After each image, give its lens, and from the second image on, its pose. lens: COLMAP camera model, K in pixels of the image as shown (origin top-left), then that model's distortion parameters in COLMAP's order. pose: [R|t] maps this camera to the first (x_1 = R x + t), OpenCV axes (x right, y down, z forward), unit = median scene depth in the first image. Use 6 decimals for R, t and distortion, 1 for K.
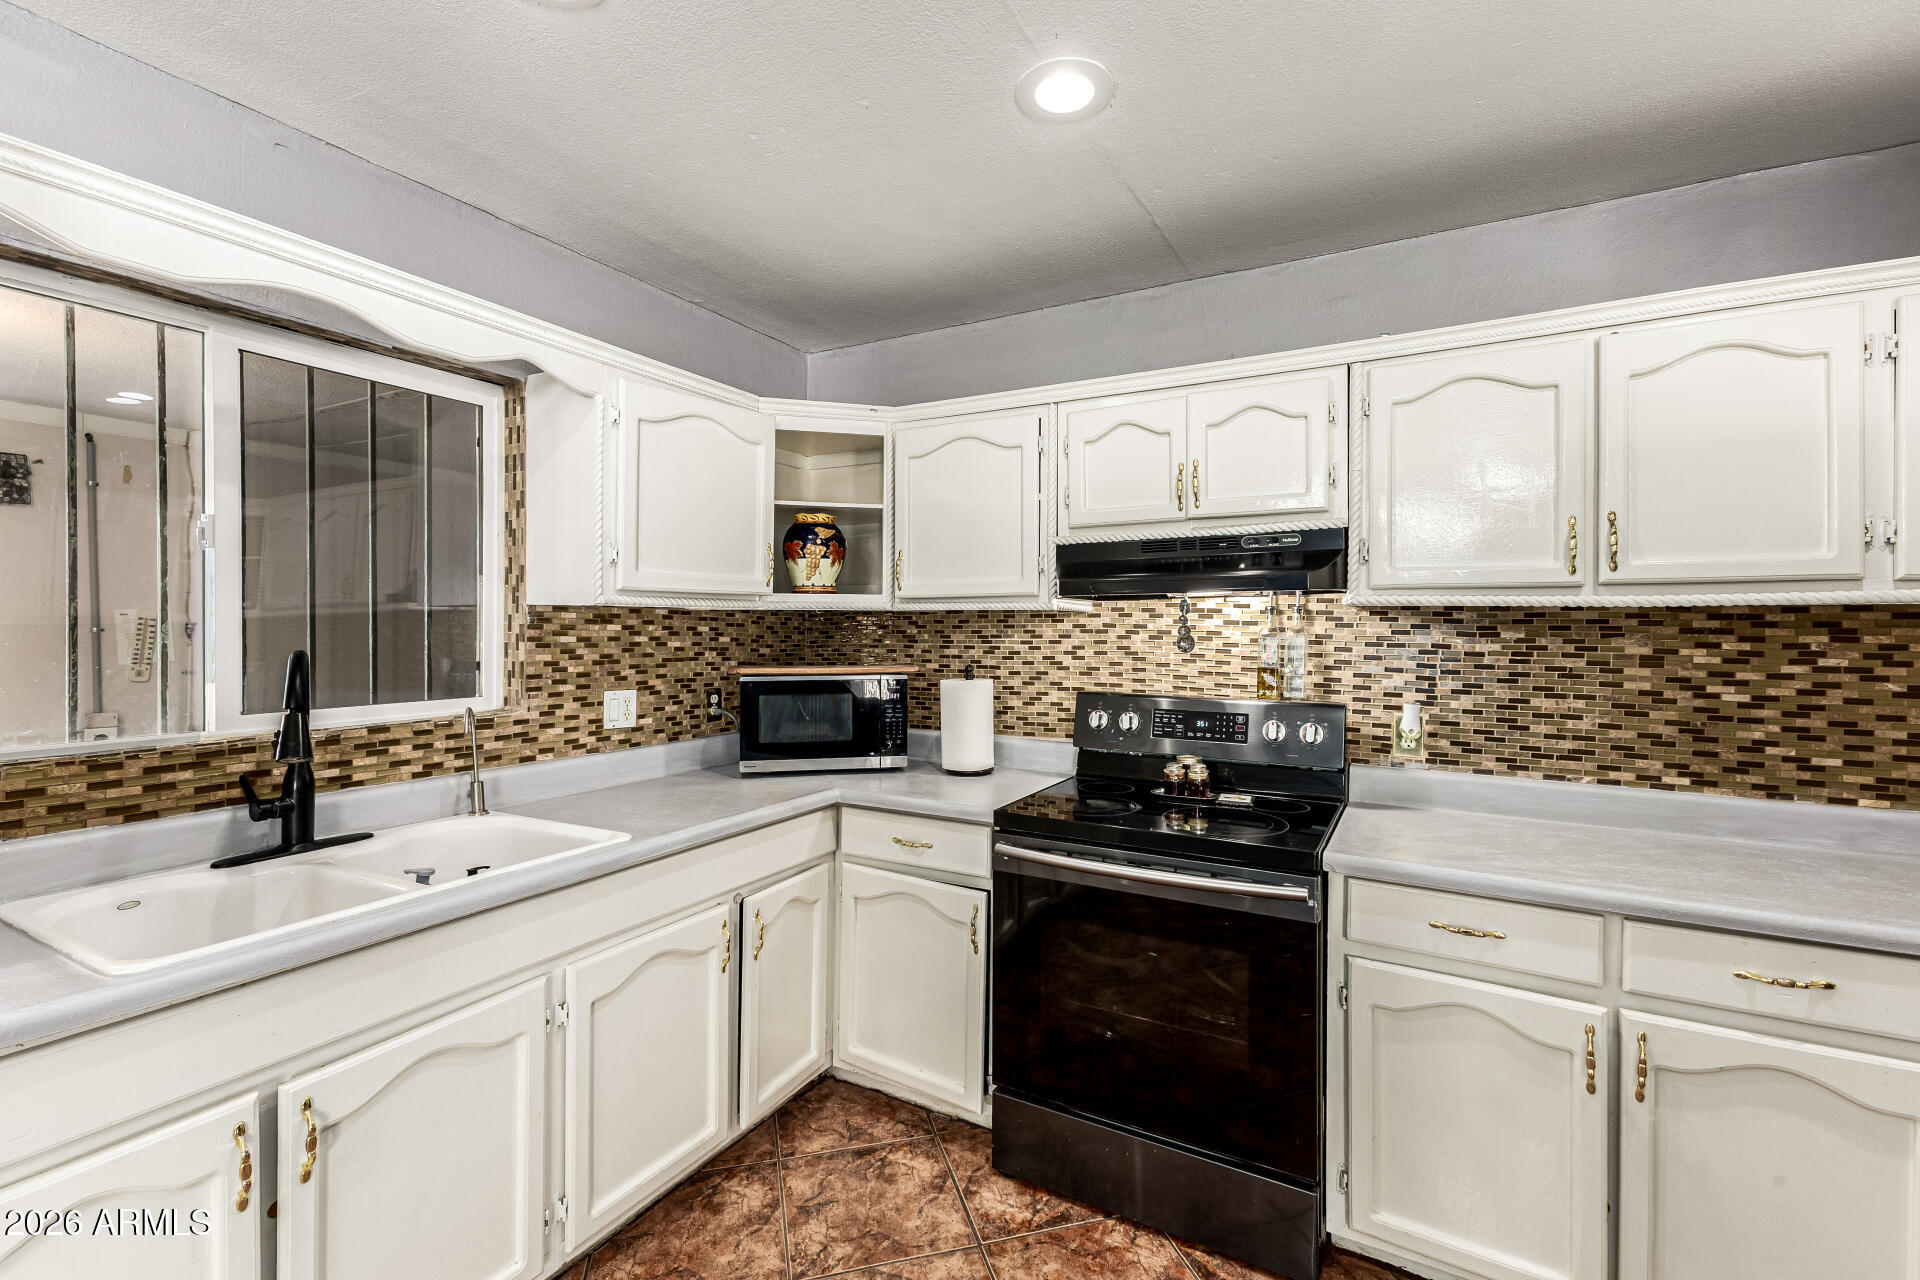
lens RADIAL K [[824.6, 0, 974.7], [0, 824.6, 632.4], [0, 0, 1]] dist [0.012647, -0.001181]
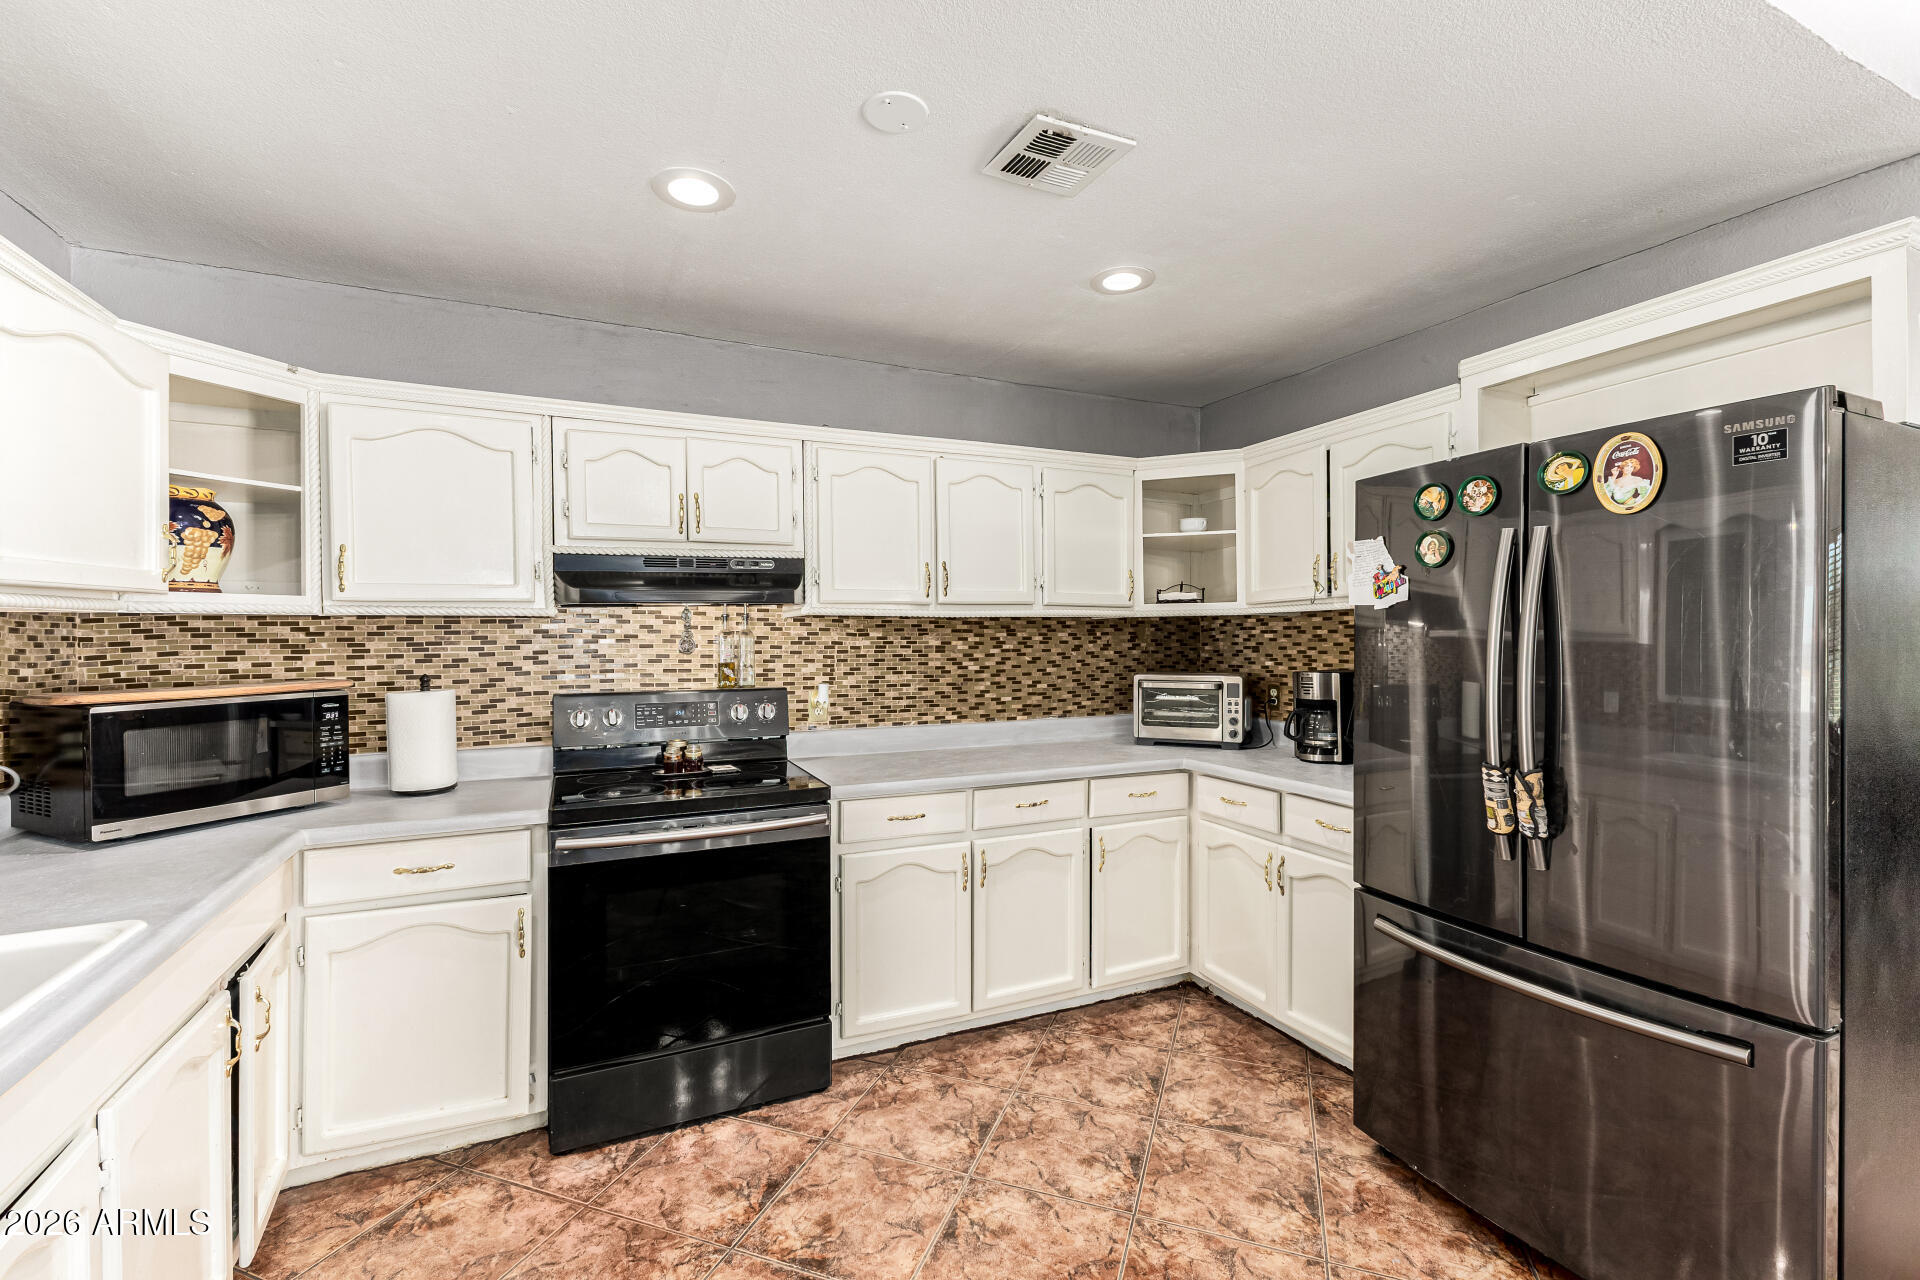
lens RADIAL K [[824.6, 0, 941.5], [0, 824.6, 640.5], [0, 0, 1]] dist [0.012647, -0.001181]
pose [[0.603253, -0.018158, 0.797343, -0.469524], [0.013231, 0.999831, 0.012758, -0.003409], [-0.797440, 0.002853, 0.603391, -0.017775]]
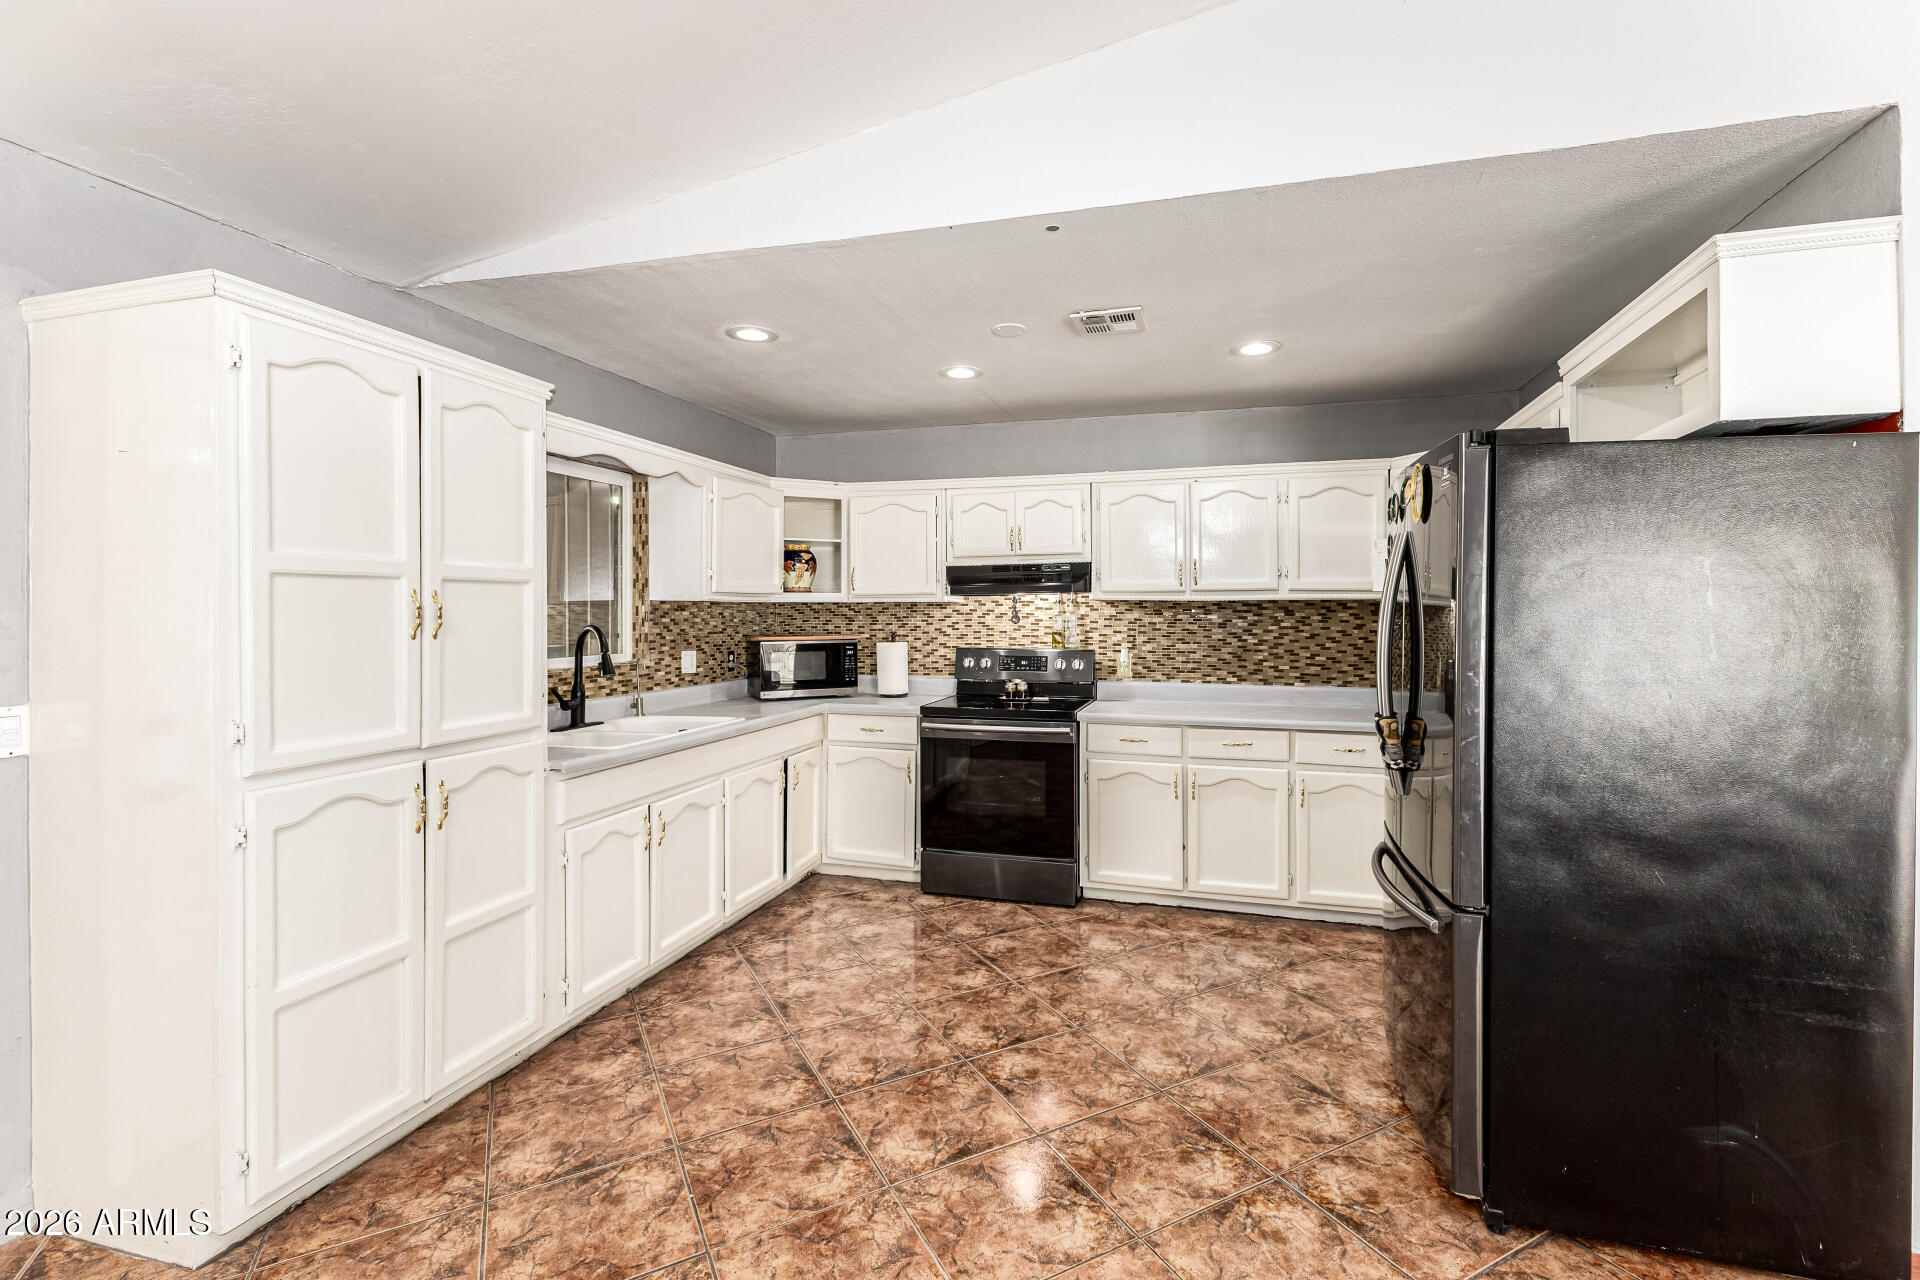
lens RADIAL K [[824.6, 0, 991.7], [0, 824.6, 618.9], [0, 0, 1]] dist [0.012647, -0.001181]
pose [[0.974084, -0.008142, 0.226040, -0.232451], [0.008015, 0.999967, 0.001481, 0.008907], [-0.226045, 0.000369, 0.974117, -0.857797]]
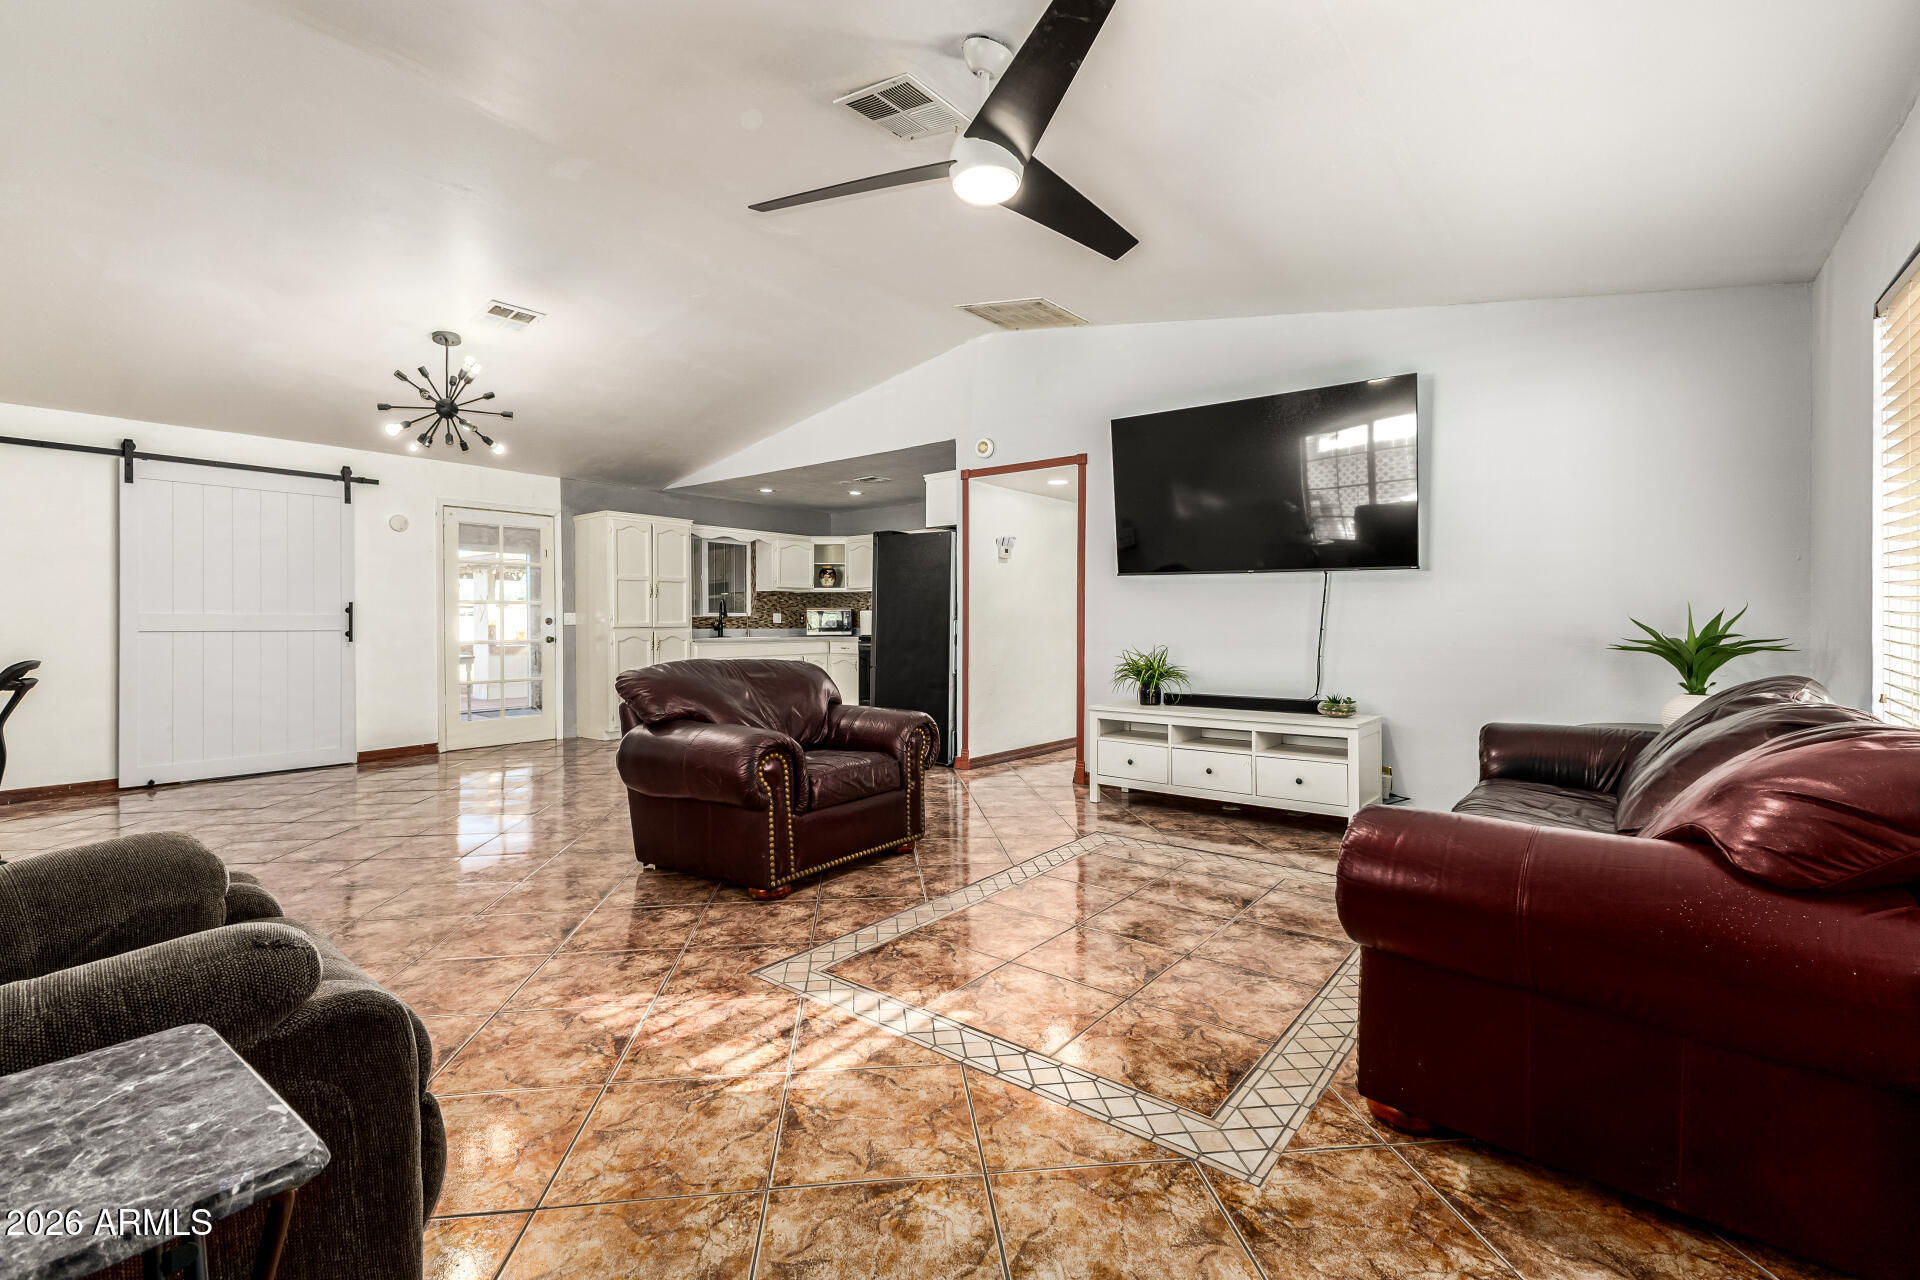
lens RADIAL K [[824.6, 0, 968.1], [0, 824.6, 636.5], [0, 0, 1]] dist [0.012647, -0.001181]
pose [[0.984773, -0.006682, -0.173717, 1.267641], [0.007641, 0.999959, 0.004852, 0.186789], [0.173678, -0.006105, 0.984784, -2.992752]]
